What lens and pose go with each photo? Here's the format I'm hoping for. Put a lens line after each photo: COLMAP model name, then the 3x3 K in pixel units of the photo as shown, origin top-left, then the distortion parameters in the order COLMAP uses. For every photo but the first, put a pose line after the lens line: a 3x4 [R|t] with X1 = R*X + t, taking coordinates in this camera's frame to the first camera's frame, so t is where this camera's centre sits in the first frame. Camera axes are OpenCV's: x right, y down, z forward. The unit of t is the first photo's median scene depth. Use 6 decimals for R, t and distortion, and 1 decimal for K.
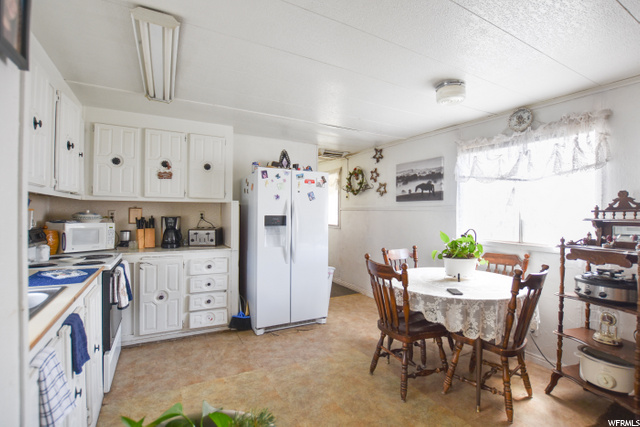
lens RADIAL K [[285.3, 0, 309.4], [0, 285.3, 210.4], [0, 0, 1]] dist [-0.020230, -0.000138]
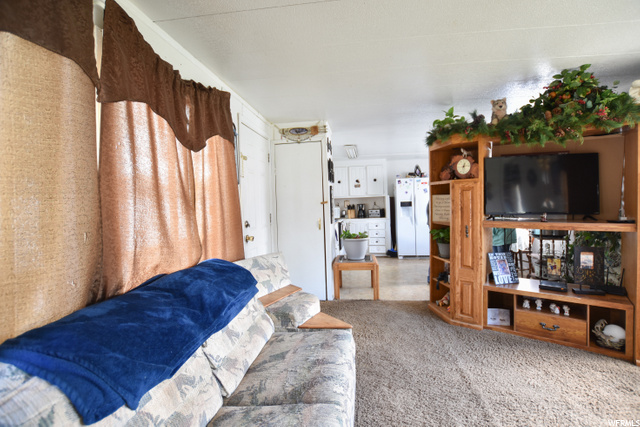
lens RADIAL K [[285.3, 0, 325.5], [0, 285.3, 215.7], [0, 0, 1]] dist [-0.020230, -0.000138]
pose [[0.811806, -0.014155, -0.583755, 0.598977], [0.046097, 0.998140, 0.039903, 0.011591], [0.582104, -0.059303, 0.810949, -0.992375]]
